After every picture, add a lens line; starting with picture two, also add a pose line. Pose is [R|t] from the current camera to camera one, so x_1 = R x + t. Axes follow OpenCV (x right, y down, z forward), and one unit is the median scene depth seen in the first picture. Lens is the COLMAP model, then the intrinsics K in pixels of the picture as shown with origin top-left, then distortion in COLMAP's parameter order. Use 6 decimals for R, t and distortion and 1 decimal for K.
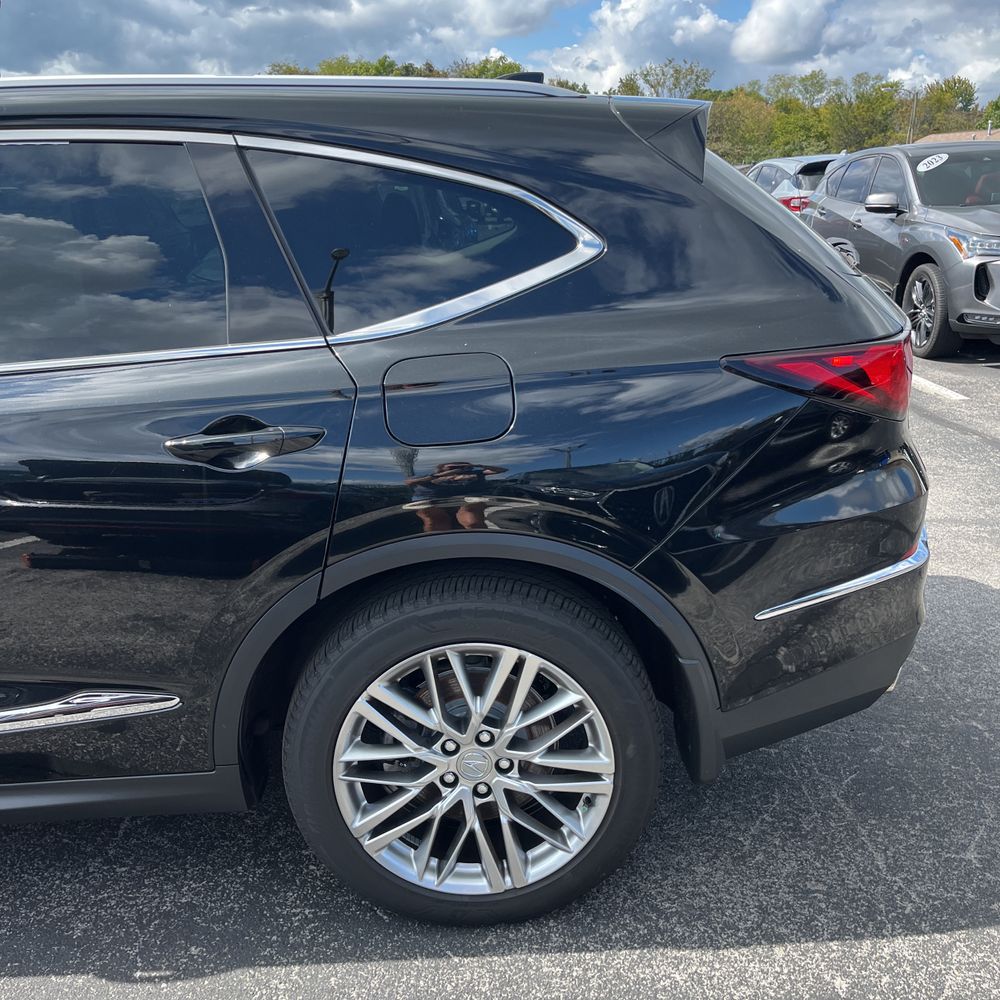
lens RADIAL K [[1015.5, 0, 498.8], [0, 1015.5, 501.2], [0, 0, 1]] dist [0.019022, 0.000000]
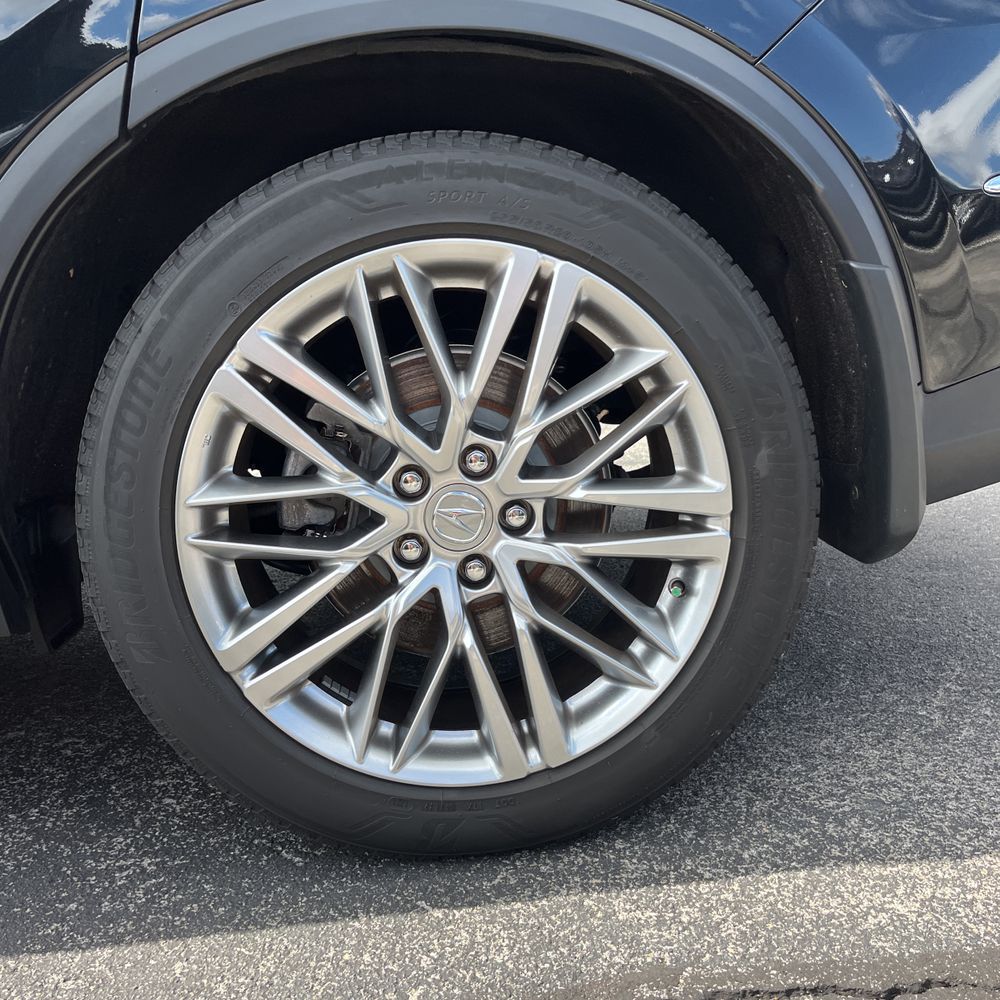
lens RADIAL K [[1015.5, 0, 502.2], [0, 1015.5, 504.8], [0, 0, 1]] dist [0.019022, 0.000000]
pose [[0.998022, -0.040585, 0.048006, -0.026400], [0.046097, 0.991714, -0.119907, 0.315026], [-0.042742, 0.121883, 0.991624, 0.488825]]
